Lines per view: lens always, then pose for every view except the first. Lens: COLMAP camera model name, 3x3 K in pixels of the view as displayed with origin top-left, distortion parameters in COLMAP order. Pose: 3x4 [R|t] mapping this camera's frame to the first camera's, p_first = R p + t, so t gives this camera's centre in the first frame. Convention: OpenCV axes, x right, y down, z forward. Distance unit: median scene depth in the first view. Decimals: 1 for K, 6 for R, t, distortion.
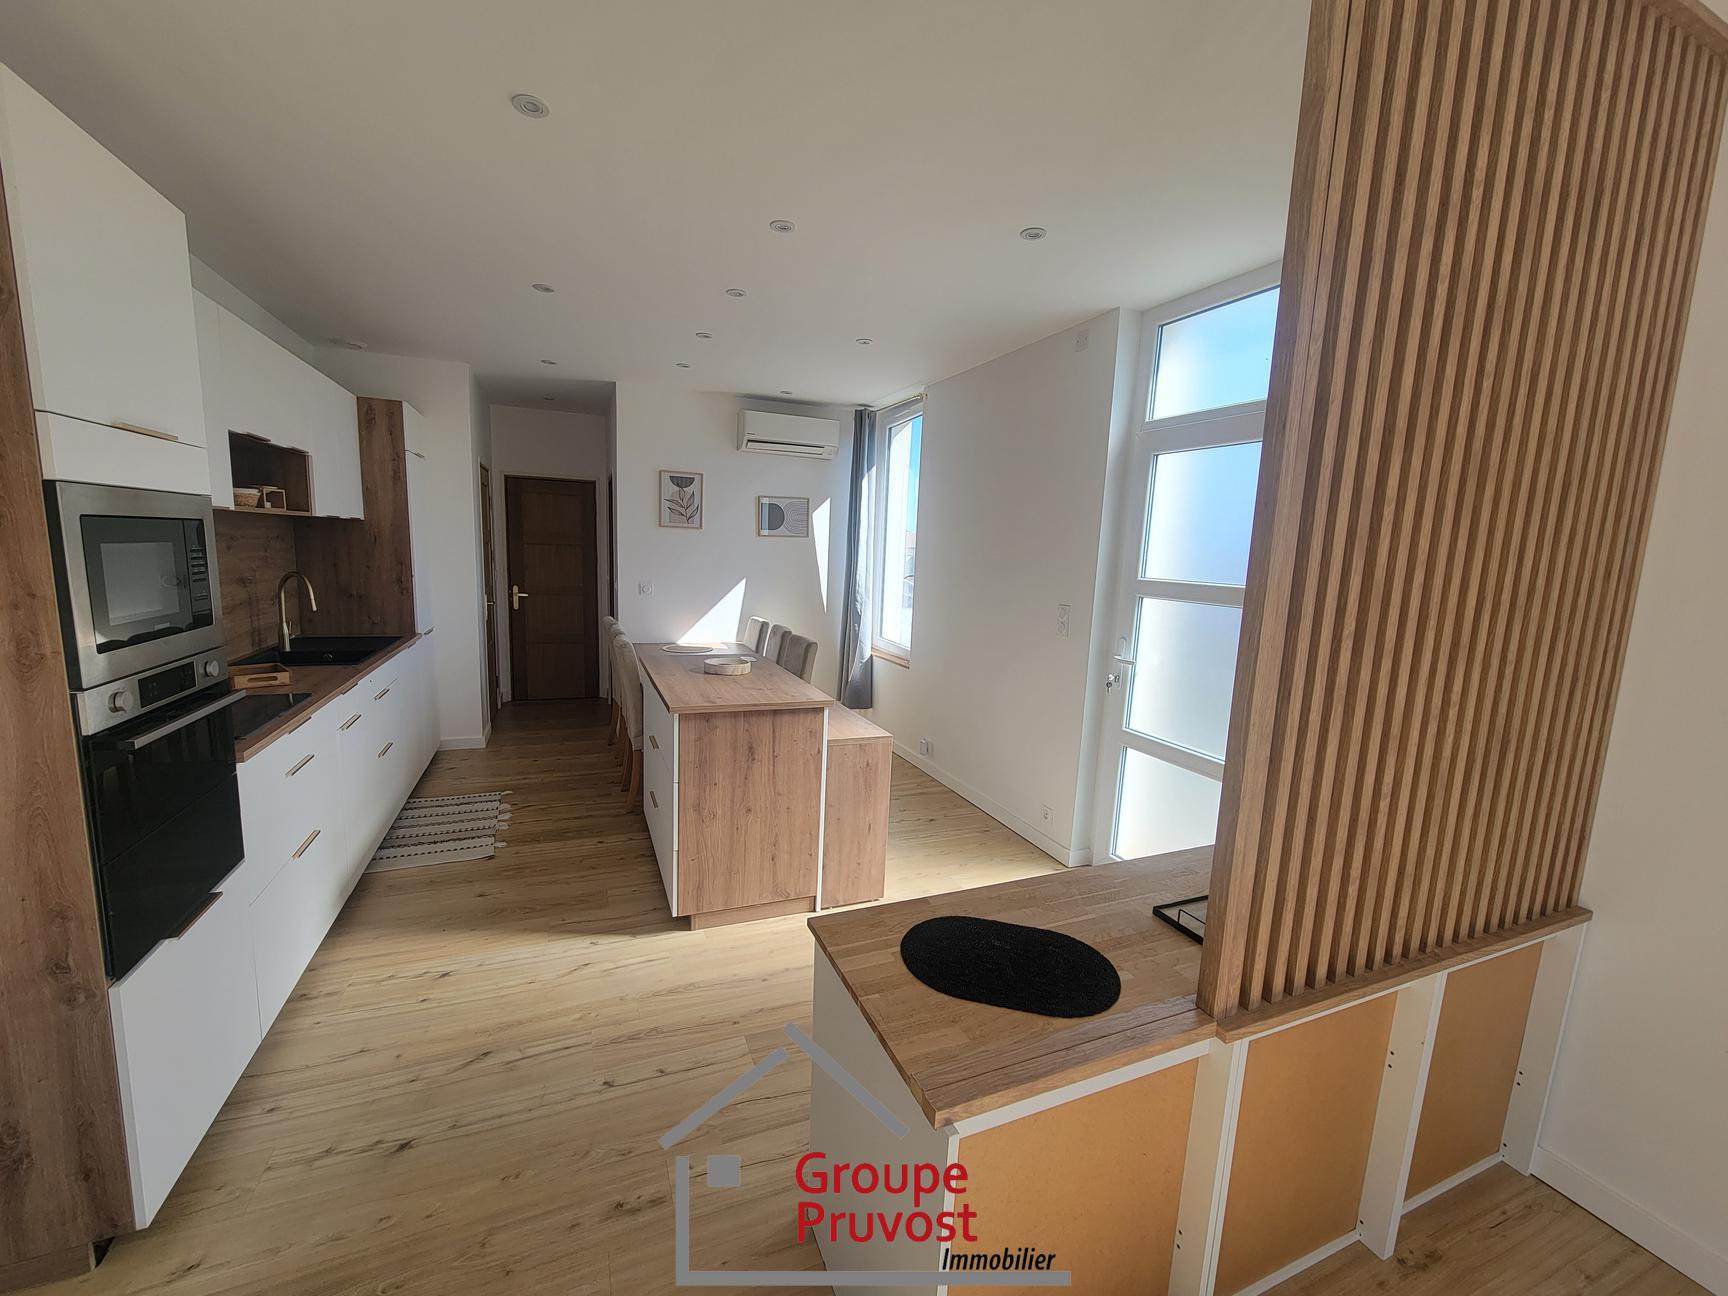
lens RADIAL K [[703.3, 0, 856.0], [0, 703.3, 651.1], [0, 0, 1]] dist [0.000609, -0.000303]
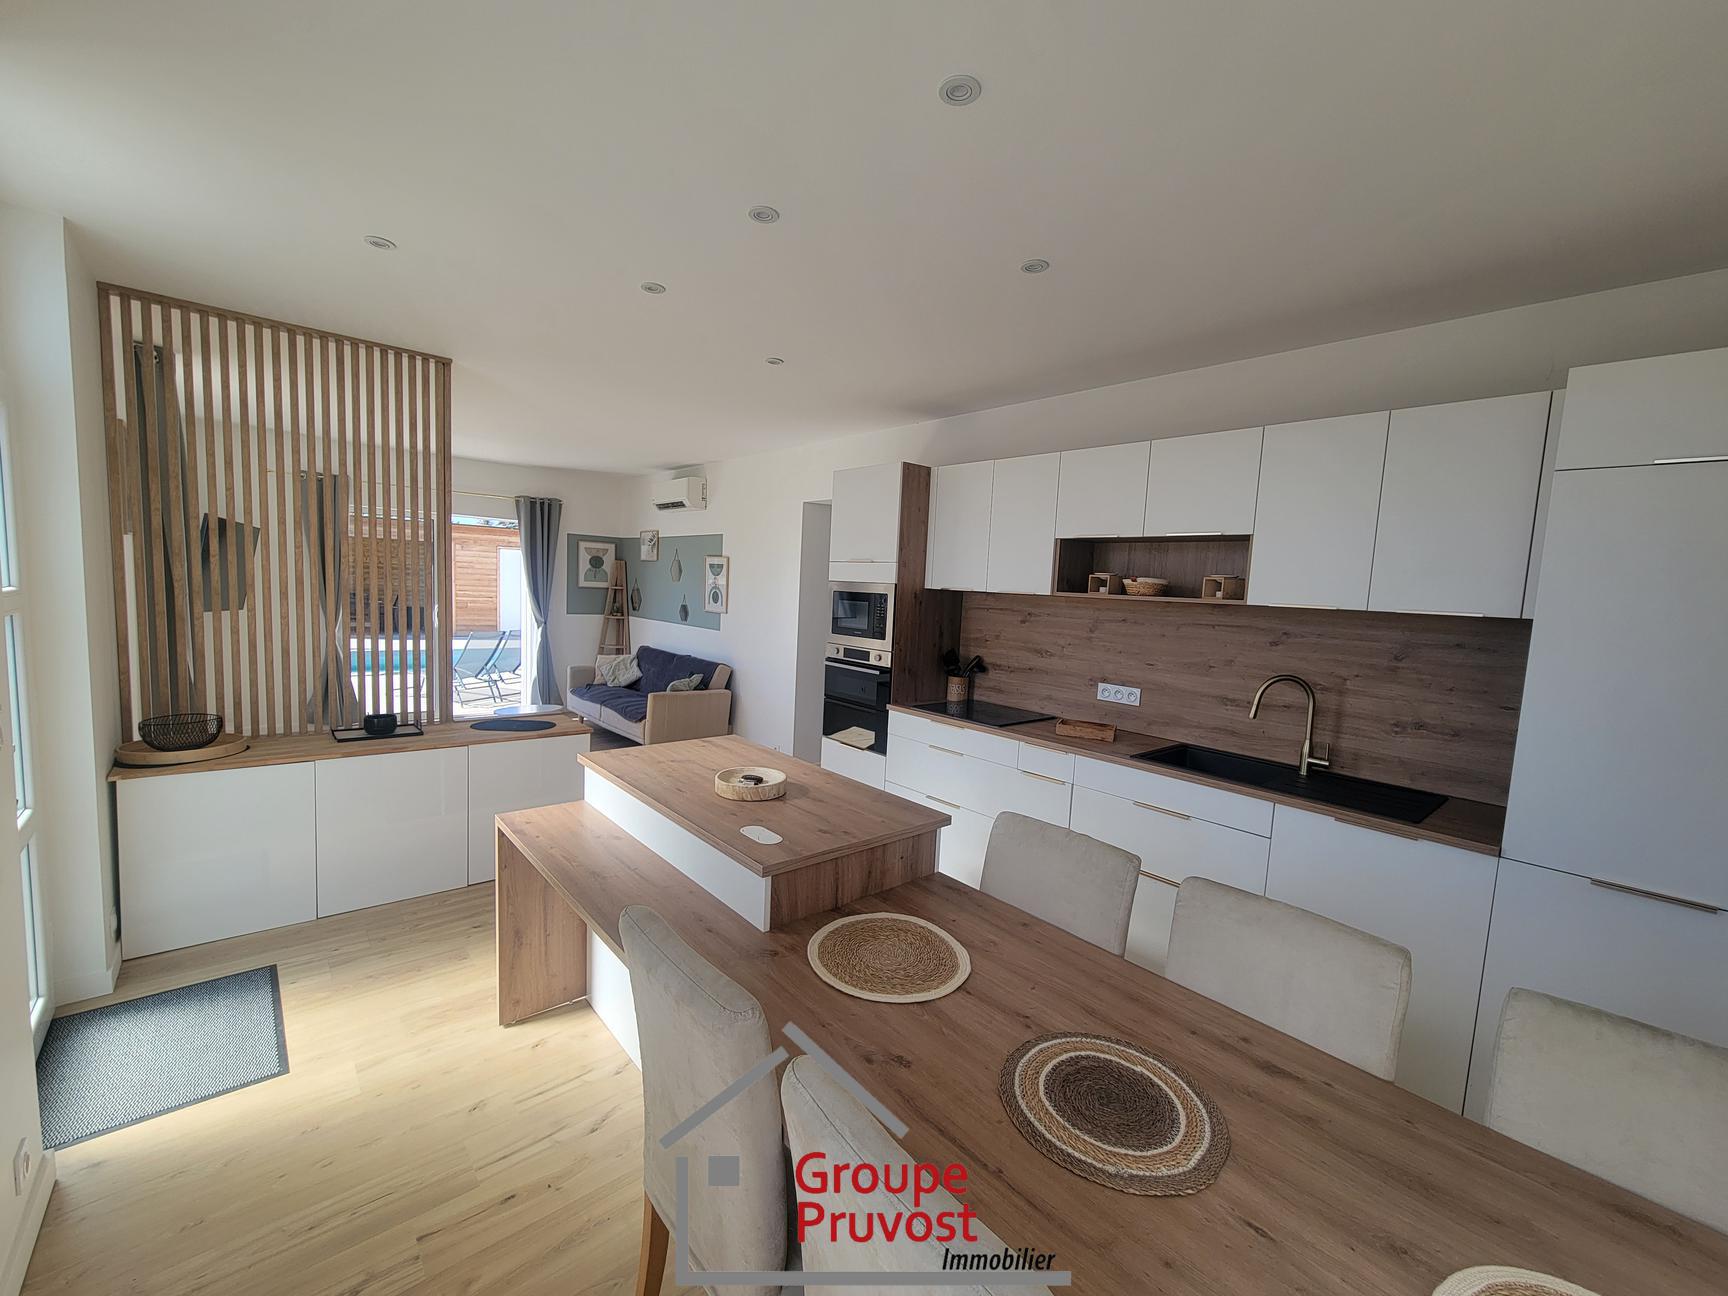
lens RADIAL K [[703.3, 0, 862.0], [0, 703.3, 662.1], [0, 0, 1]] dist [0.000609, -0.000303]
pose [[-0.944264, -0.053145, -0.324870, -0.064702], [-0.133473, 0.963931, 0.230264, -0.247734], [0.300915, 0.260792, -0.917299, 1.587137]]
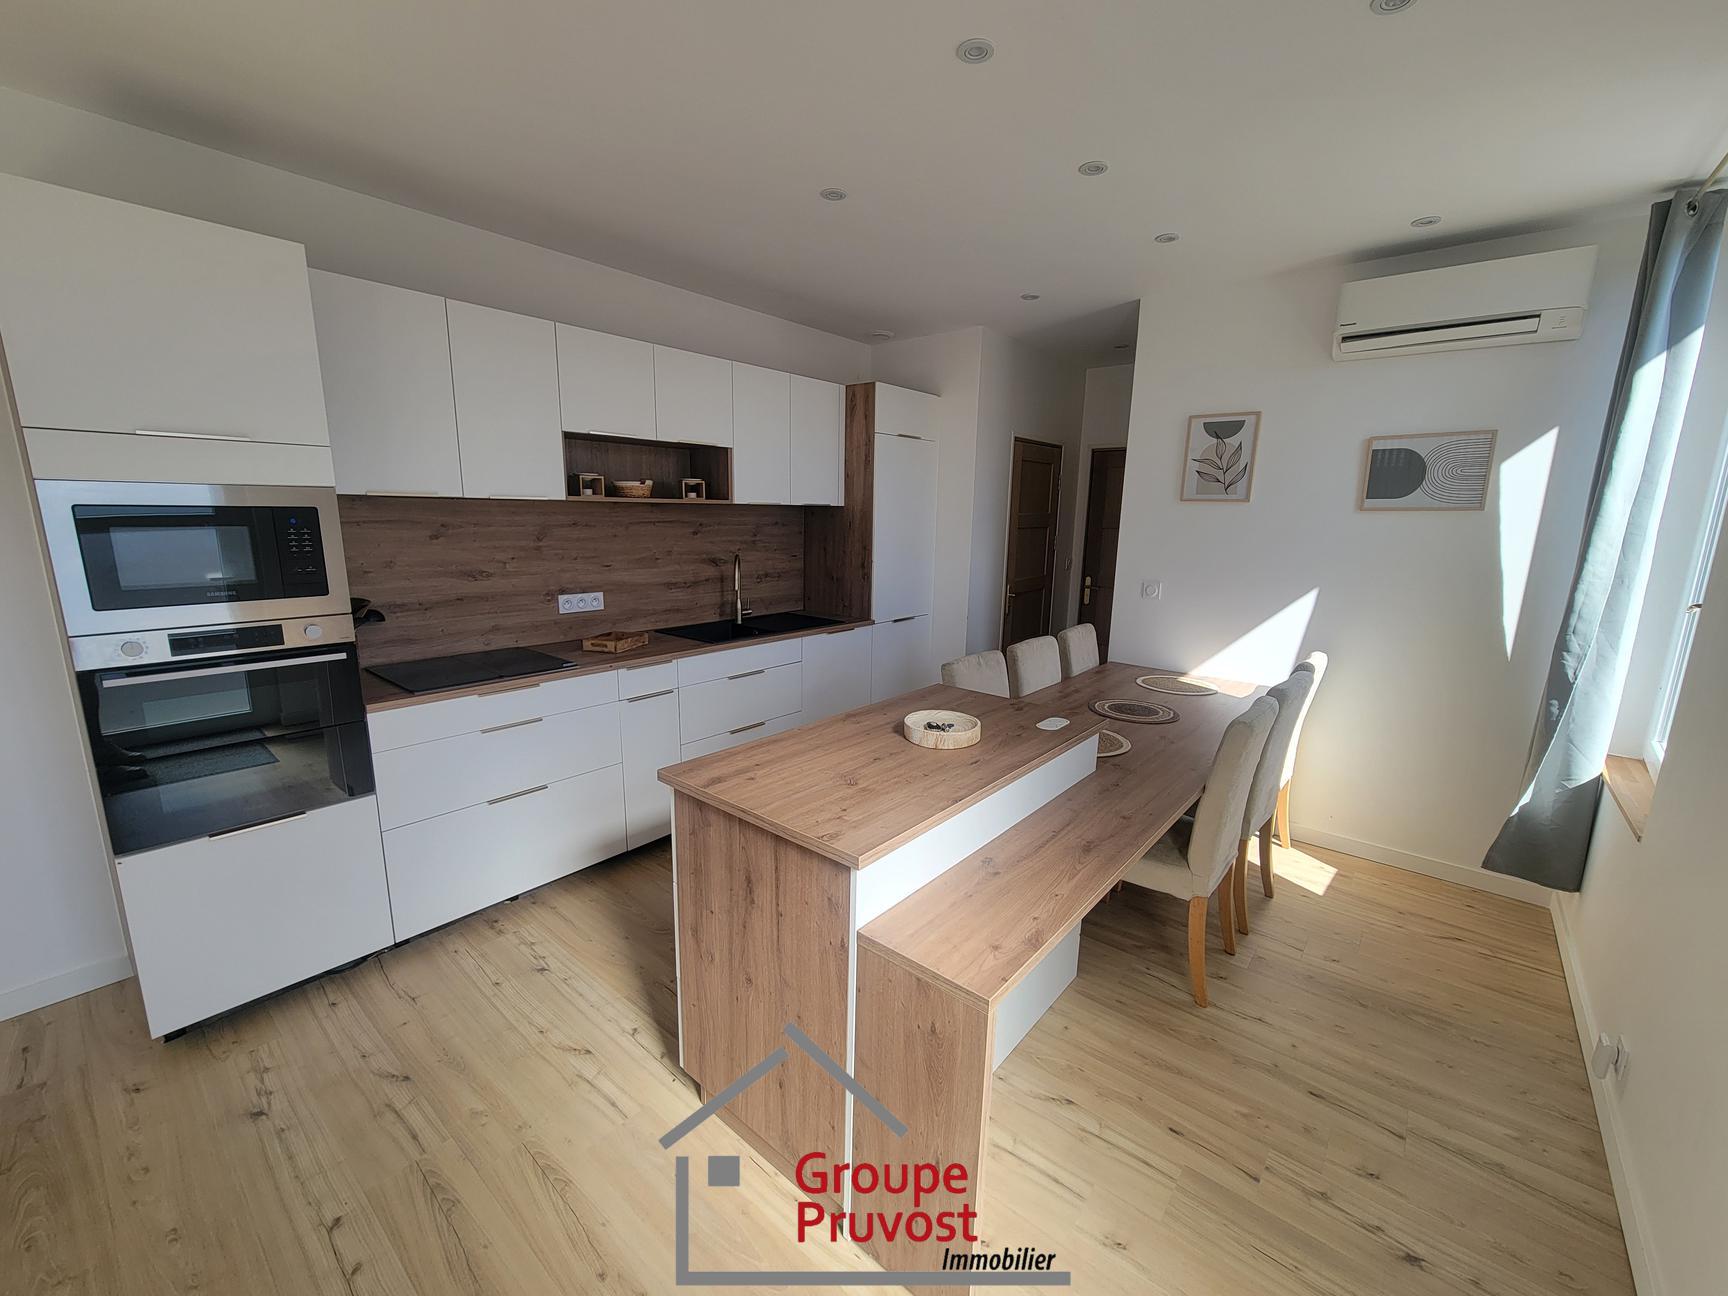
lens RADIAL K [[703.3, 0, 869.0], [0, 703.3, 652.3], [0, 0, 1]] dist [0.000609, -0.000303]
pose [[0.468885, 0.144931, -0.871287, 0.297504], [-0.127720, 0.987204, 0.095480, -0.090818], [0.873976, 0.066512, 0.481396, 0.644746]]
